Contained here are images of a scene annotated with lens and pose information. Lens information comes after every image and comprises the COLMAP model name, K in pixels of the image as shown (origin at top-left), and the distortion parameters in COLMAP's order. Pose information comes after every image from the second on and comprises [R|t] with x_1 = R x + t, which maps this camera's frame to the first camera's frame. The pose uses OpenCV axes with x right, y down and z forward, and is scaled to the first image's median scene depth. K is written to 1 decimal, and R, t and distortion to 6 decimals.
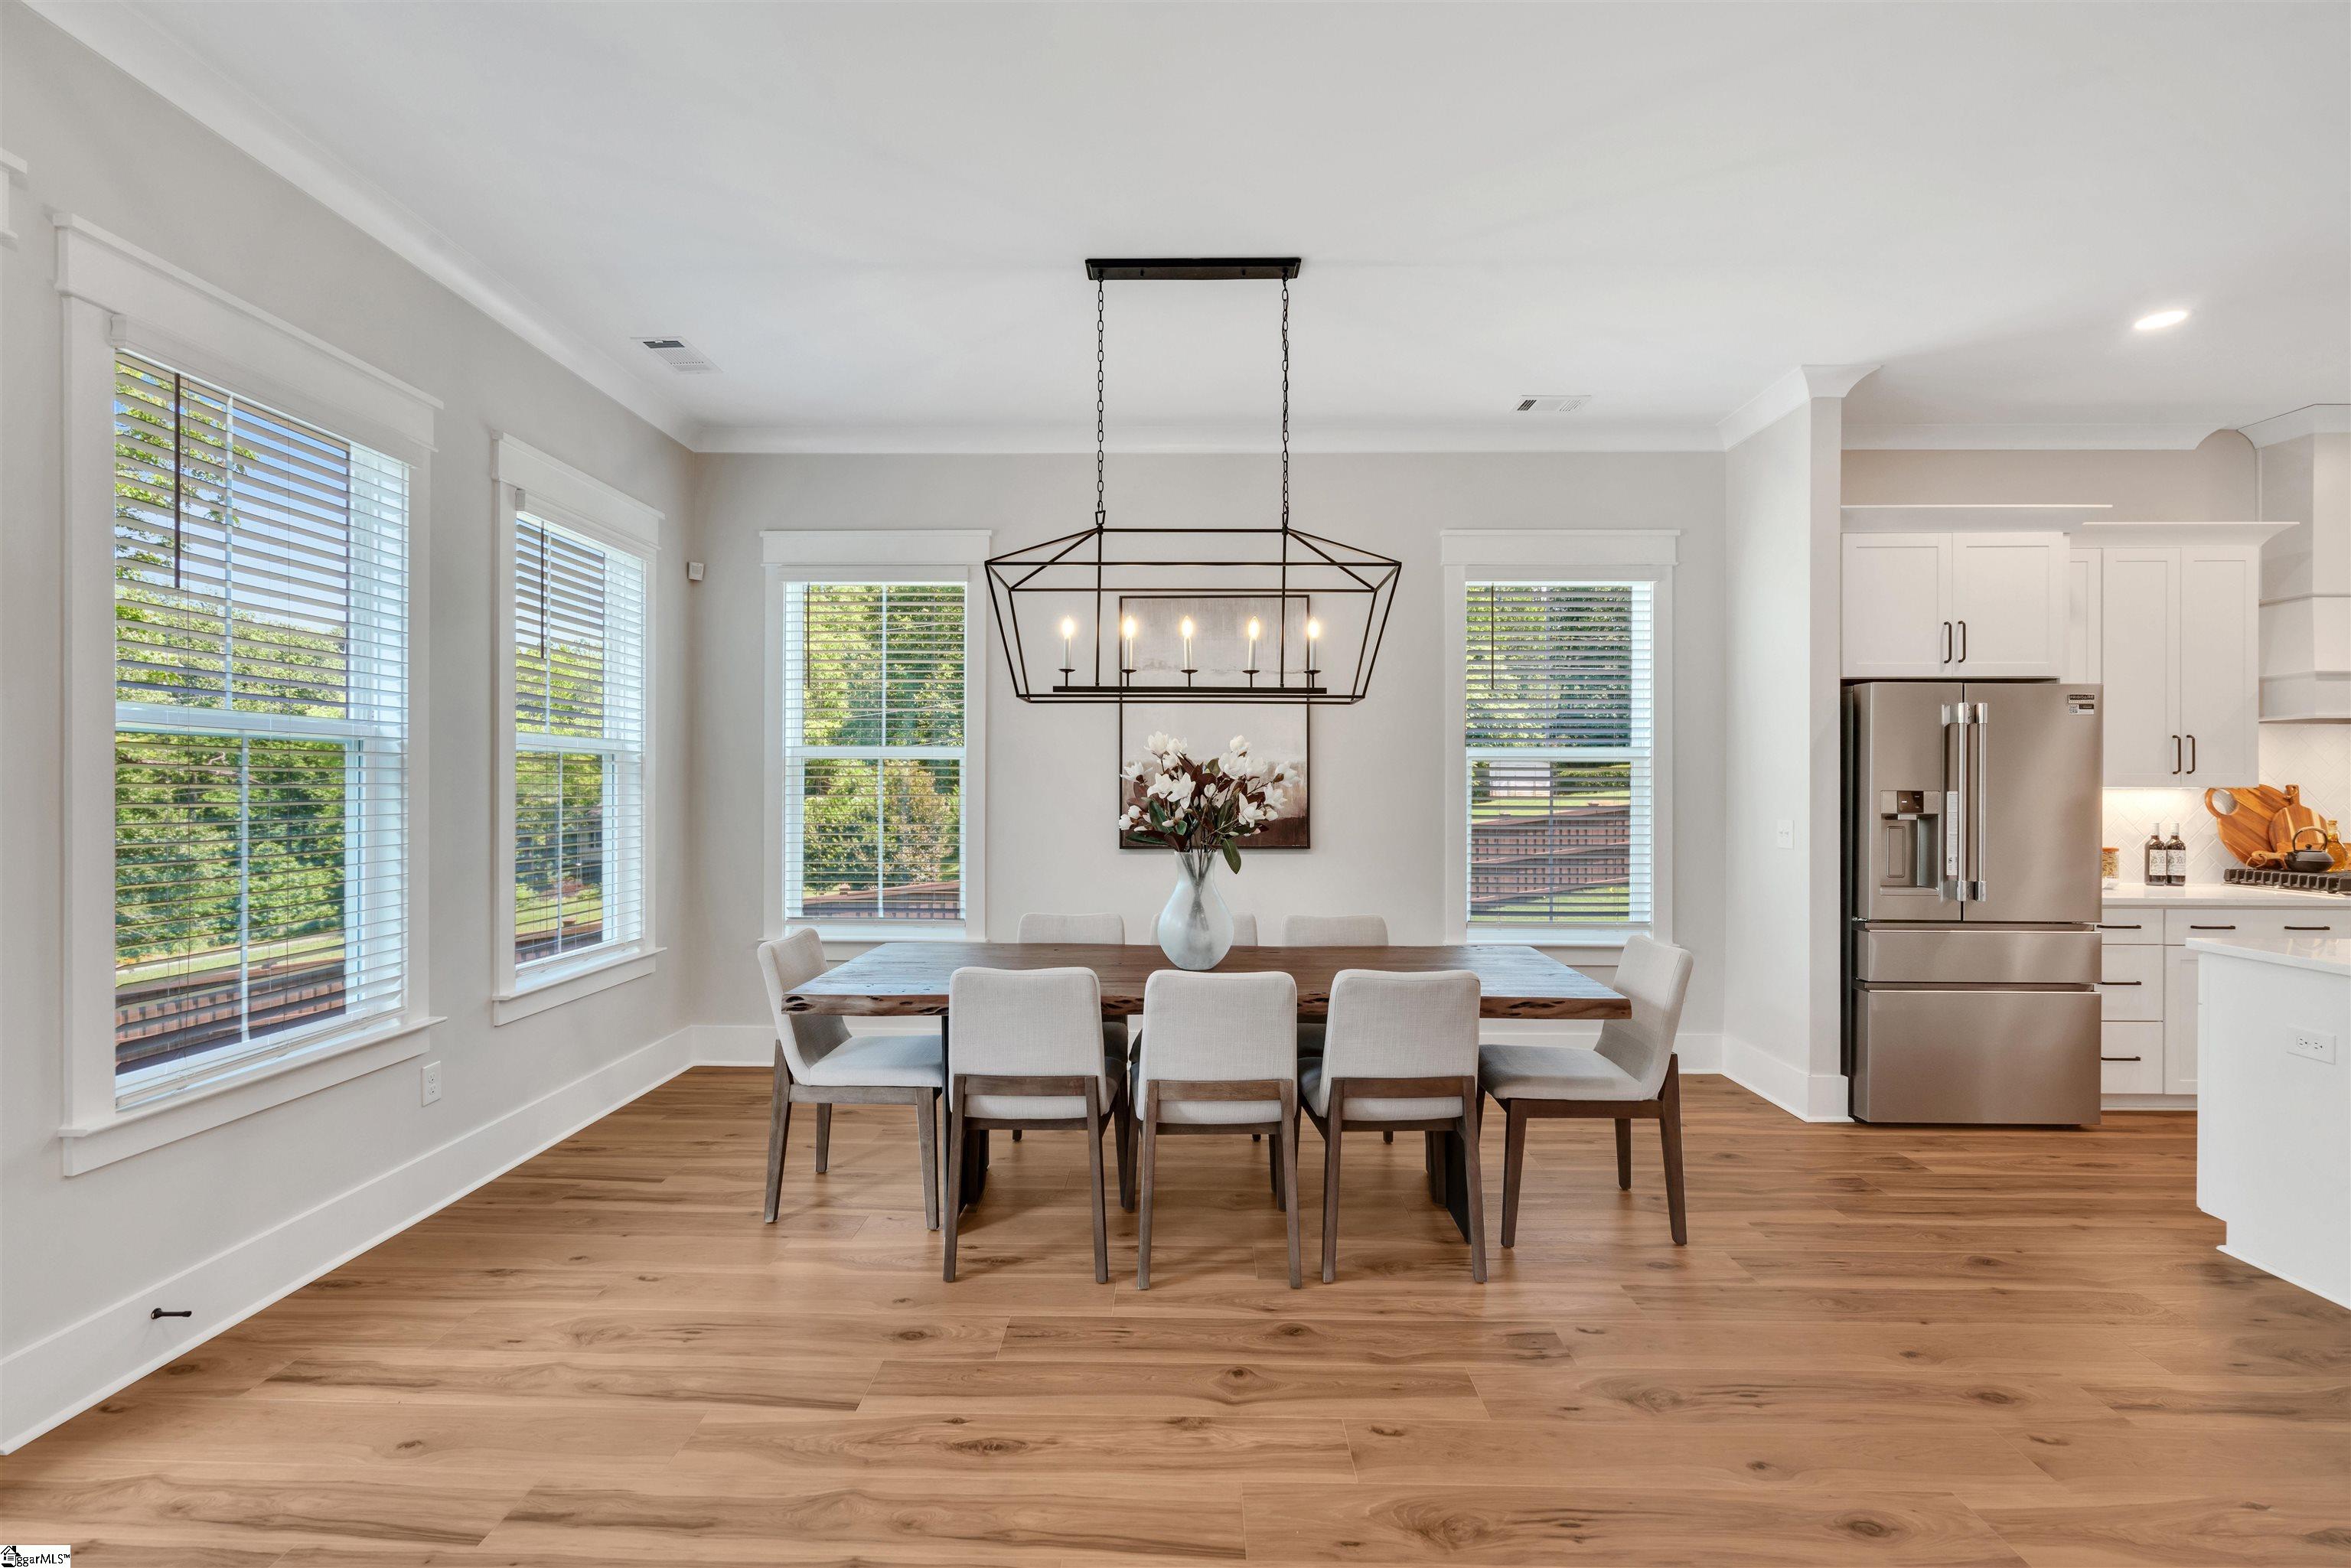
lens RADIAL K [[1060.8, 0, 1169.2], [0, 1060.8, 784.9], [0, 0, 1]] dist [-0.001268, 0.000767]
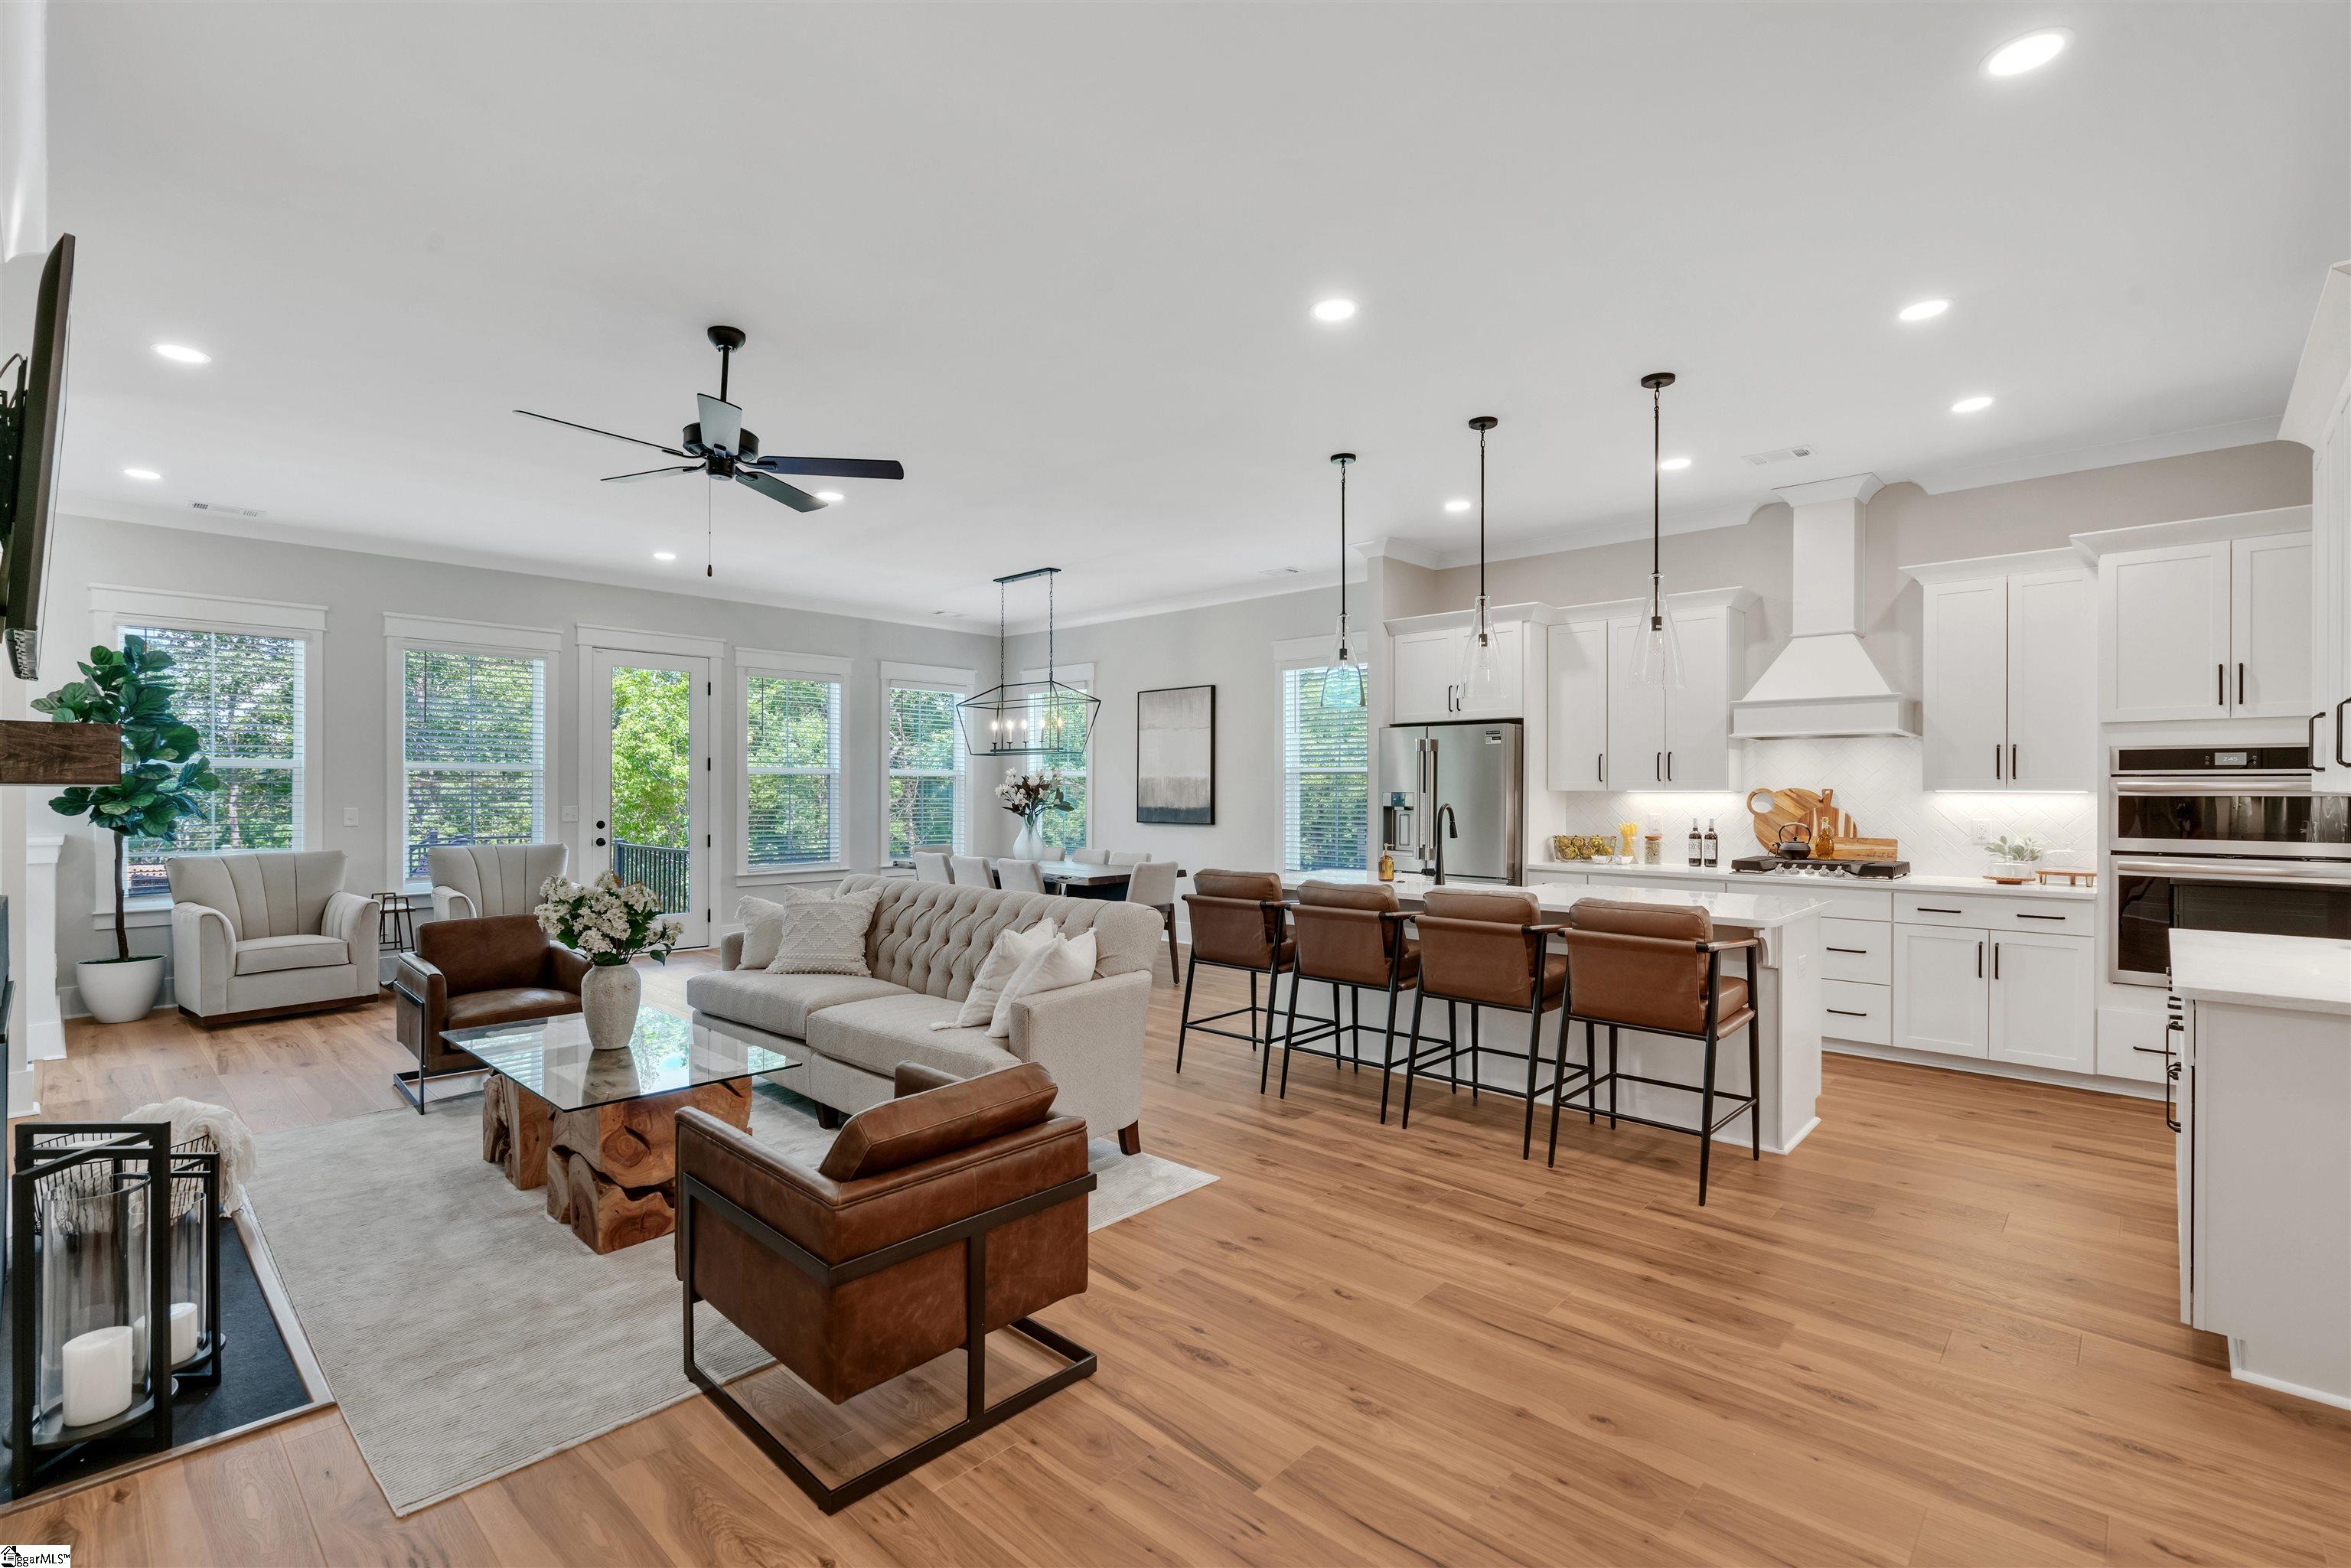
lens RADIAL K [[1060.8, 0, 1169.2], [0, 1060.8, 784.9], [0, 0, 1]] dist [-0.001268, 0.000767]
pose [[0.738050, -0.003489, -0.674738, 1.508654], [-0.001553, 0.999975, -0.006869, 0.005449], [0.674745, 0.006117, 0.738026, -0.452544]]
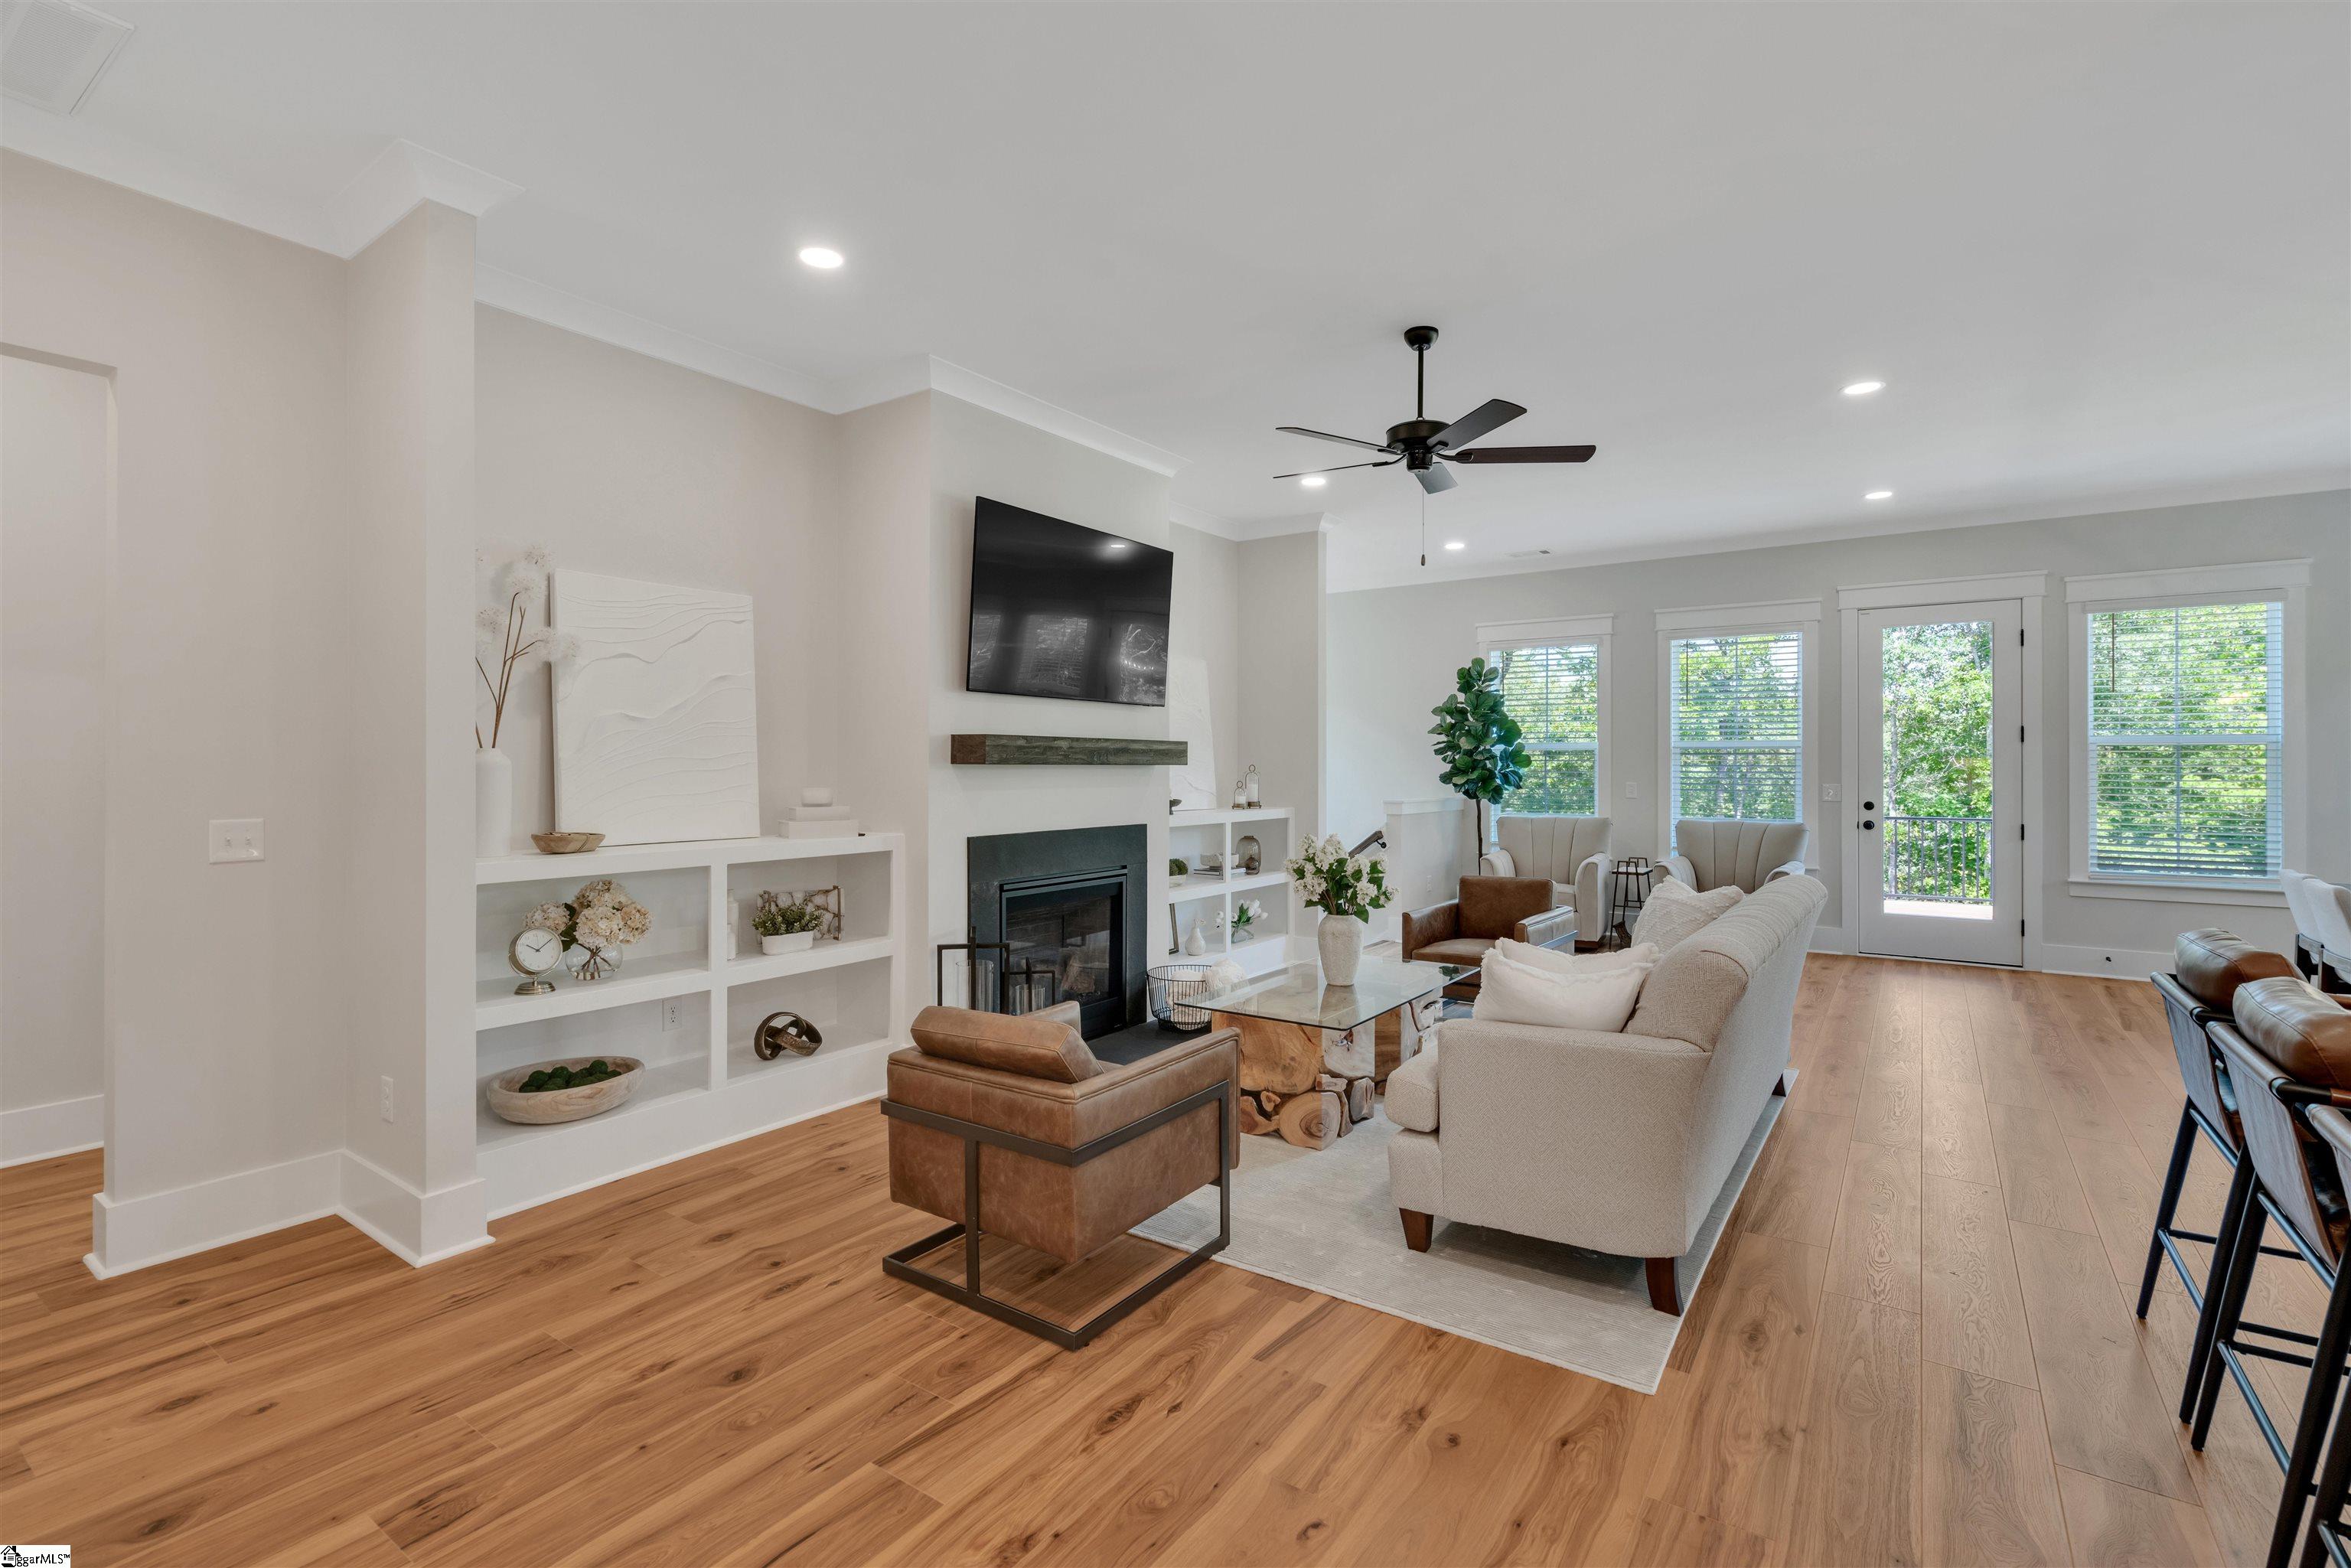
lens RADIAL K [[1071.6, 0, 1161.8], [0, 1071.6, 756.8], [0, 0, 1]] dist [-0.001260, 0.000822]
pose [[-0.567232, -0.008234, -0.823517, 1.542533], [-0.002581, 0.999963, -0.008221, 0.003404], [0.823554, -0.002538, -0.567233, 0.314087]]
